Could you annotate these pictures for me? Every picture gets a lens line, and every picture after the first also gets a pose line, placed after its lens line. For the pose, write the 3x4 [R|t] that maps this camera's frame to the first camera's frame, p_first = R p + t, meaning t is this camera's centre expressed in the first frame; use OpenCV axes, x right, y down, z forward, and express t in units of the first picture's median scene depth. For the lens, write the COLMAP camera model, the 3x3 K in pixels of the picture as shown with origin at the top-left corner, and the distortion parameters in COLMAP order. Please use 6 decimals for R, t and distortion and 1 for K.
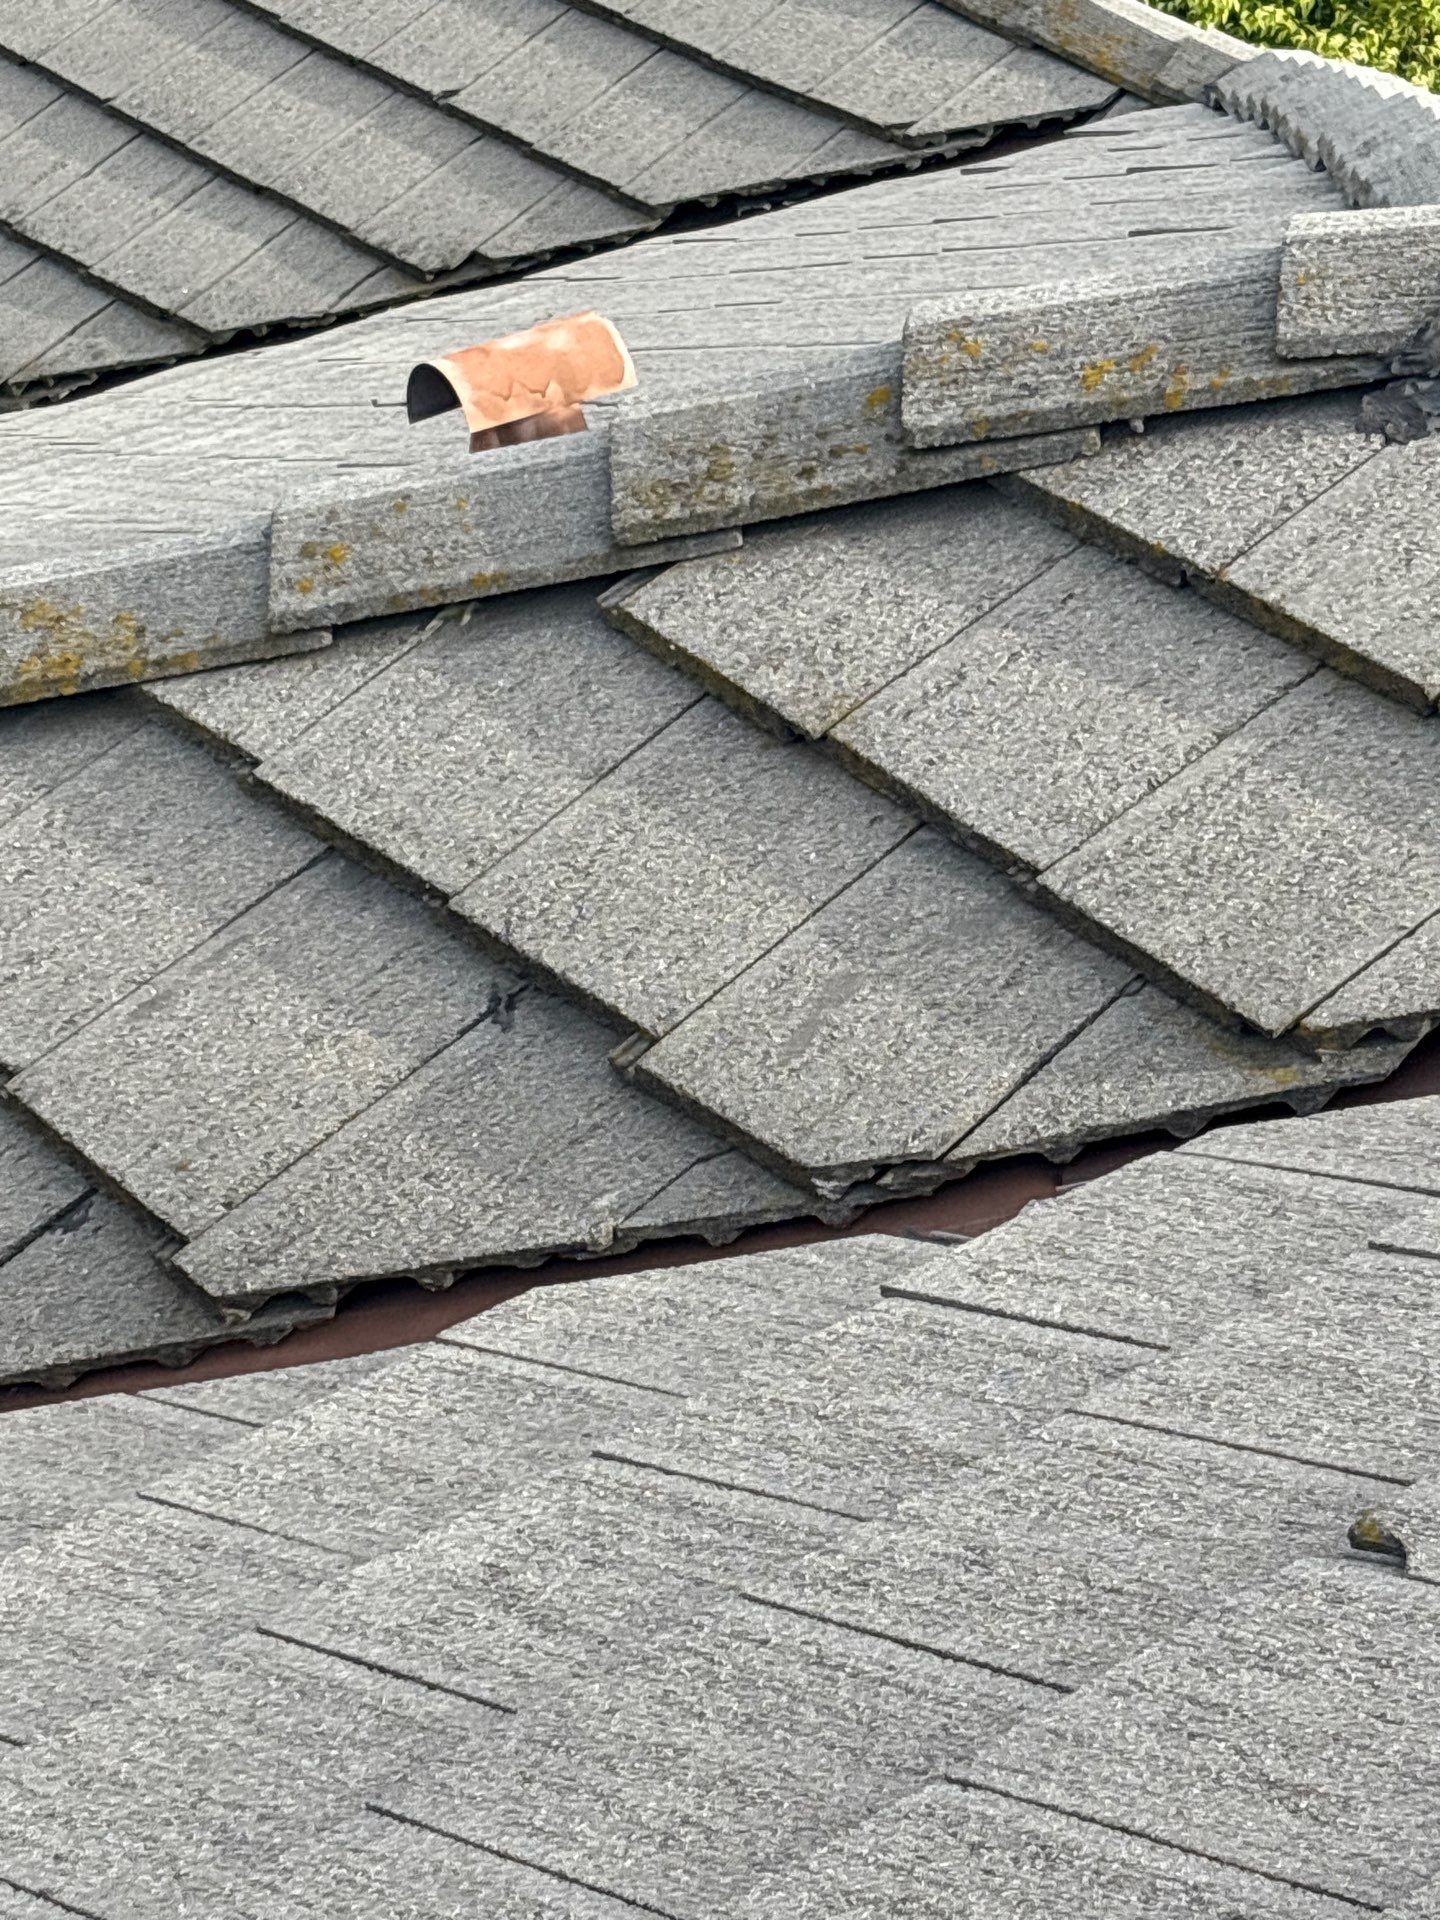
lens RADIAL K [[4964.0, 0, 785.0], [0, 4964.0, 963.4], [0, 0, 1]] dist [0.167518, -0.064152]
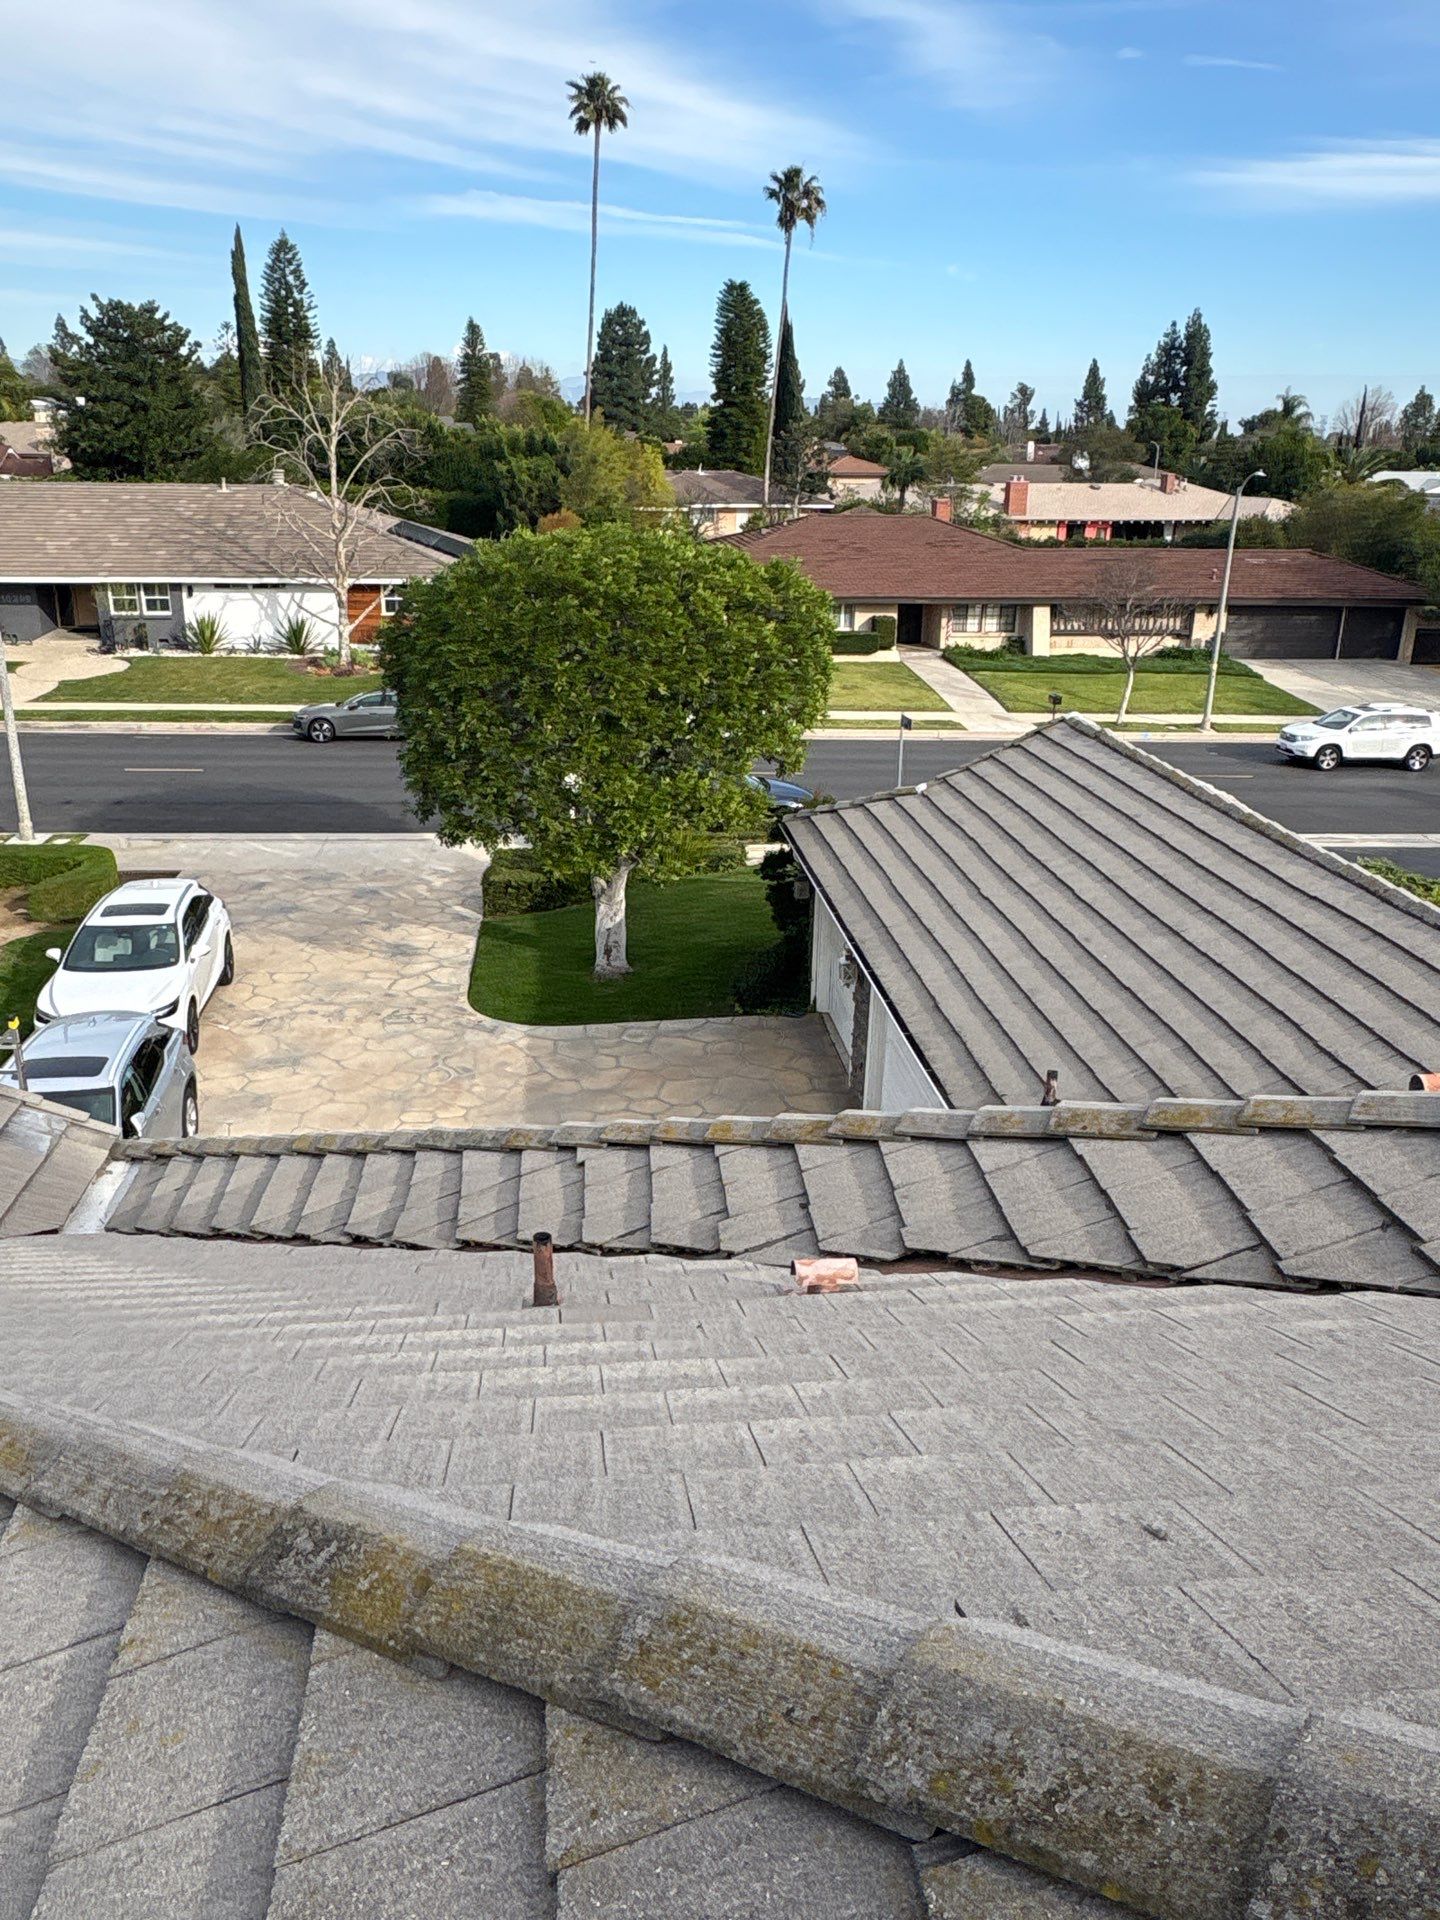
lens RADIAL K [[1437.1, 0, 716.4], [0, 1437.1, 963.6], [0, 0, 1]] dist [-0.004354, -0.001078]
pose [[0.816063, 0.176647, -0.550306, 0.086072], [-0.286460, 0.950590, -0.119662, 0.088198], [0.501978, 0.255293, 0.826344, -0.181838]]
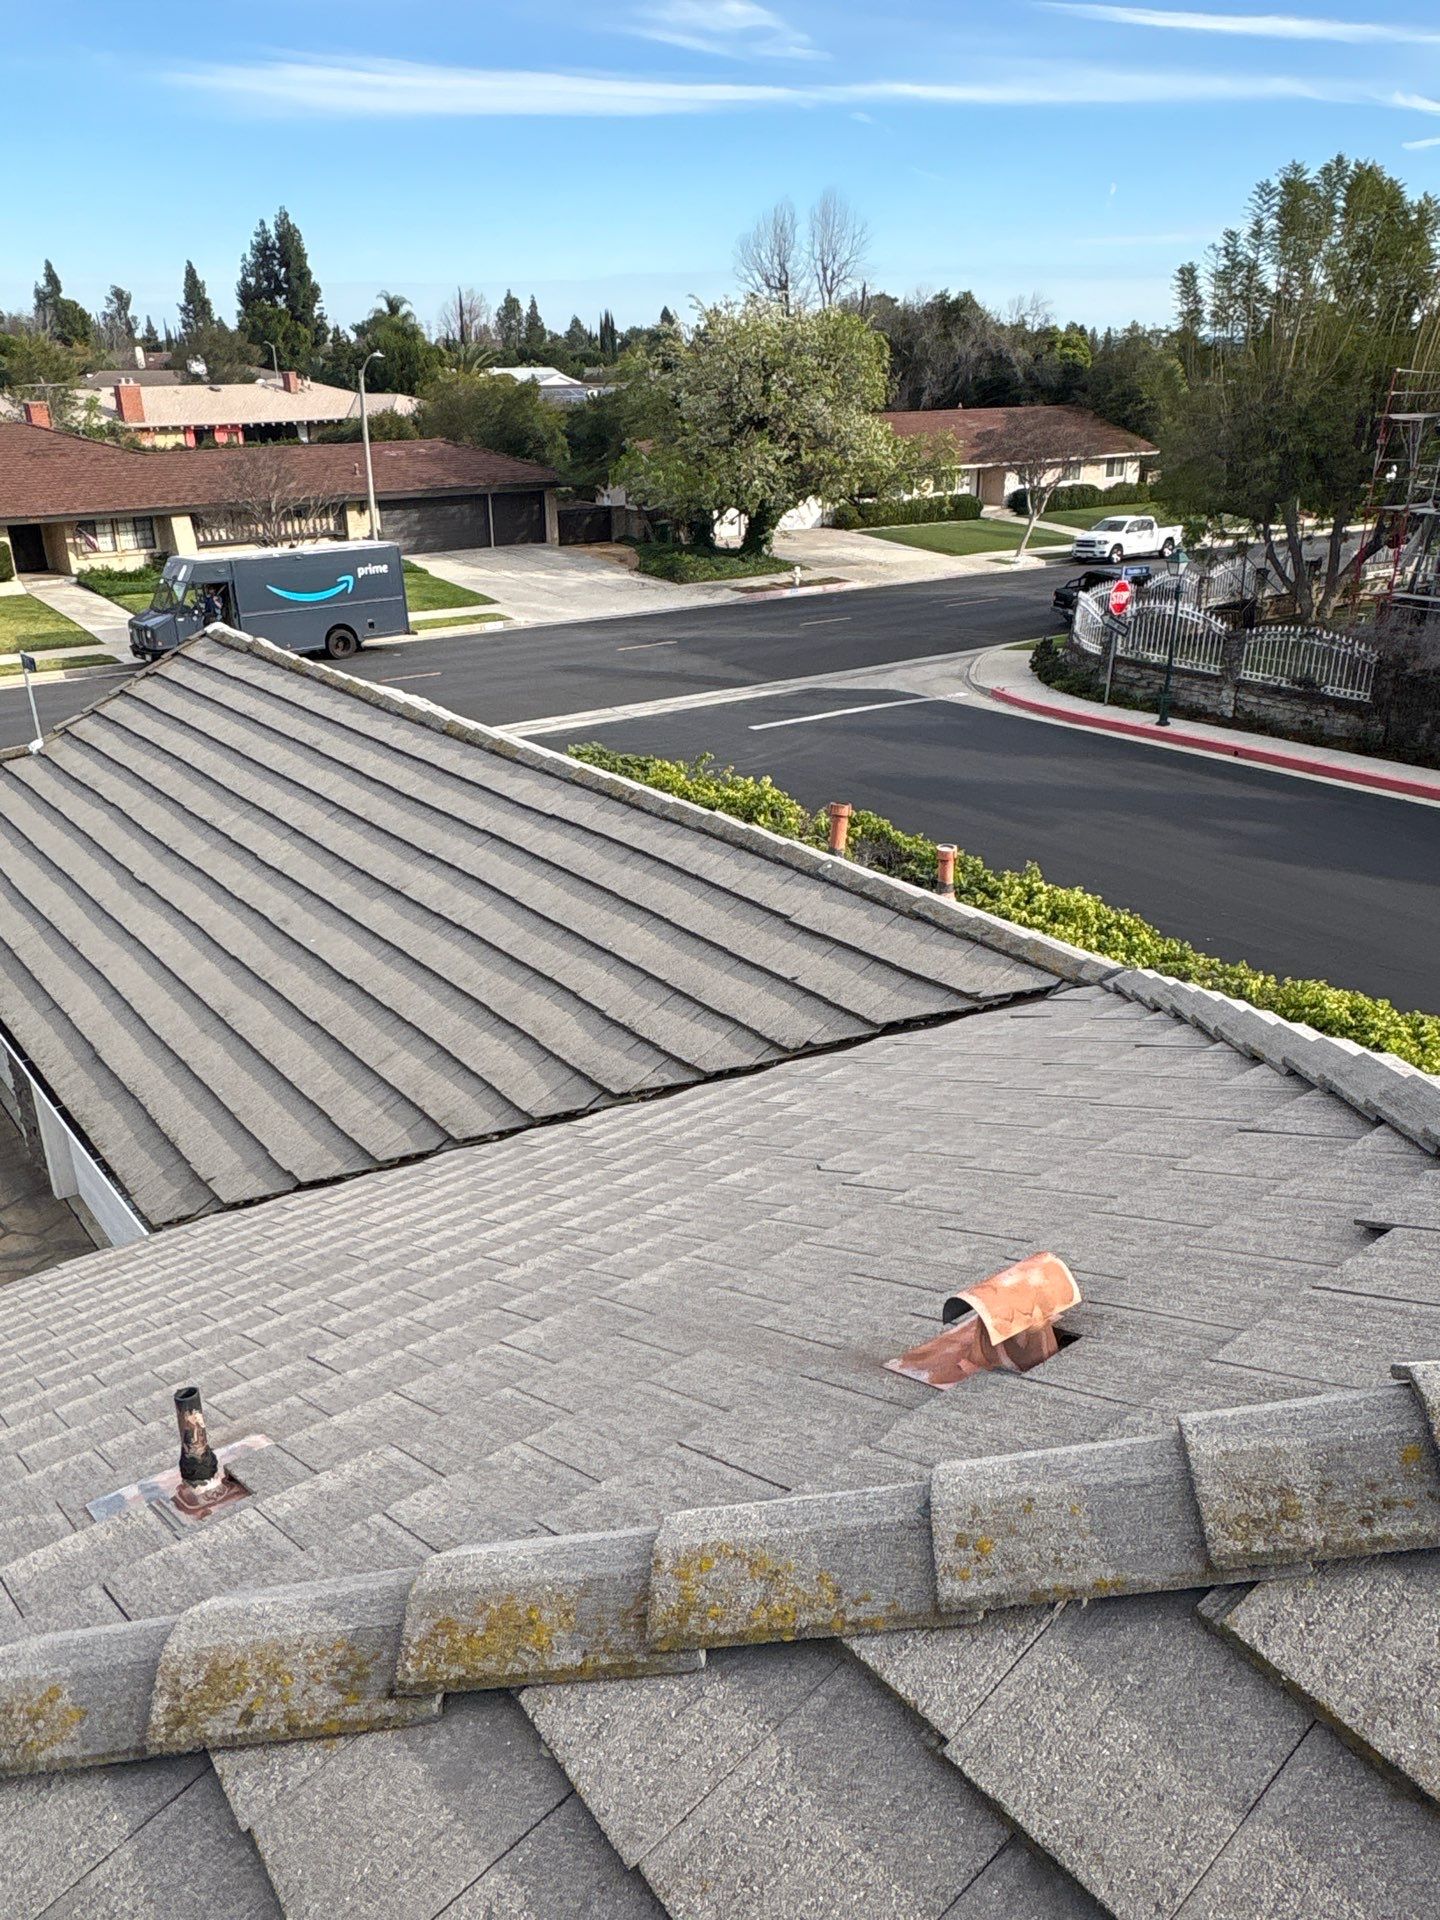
lens RADIAL K [[1399.8, 0, 713.3], [0, 1399.8, 965.2], [0, 0, 1]] dist [-0.000935, 0.003043]
pose [[0.997635, -0.013962, -0.067308, -0.138754], [0.005038, 0.991373, -0.130975, -0.194484], [0.068556, 0.130326, 0.989098, 0.601360]]
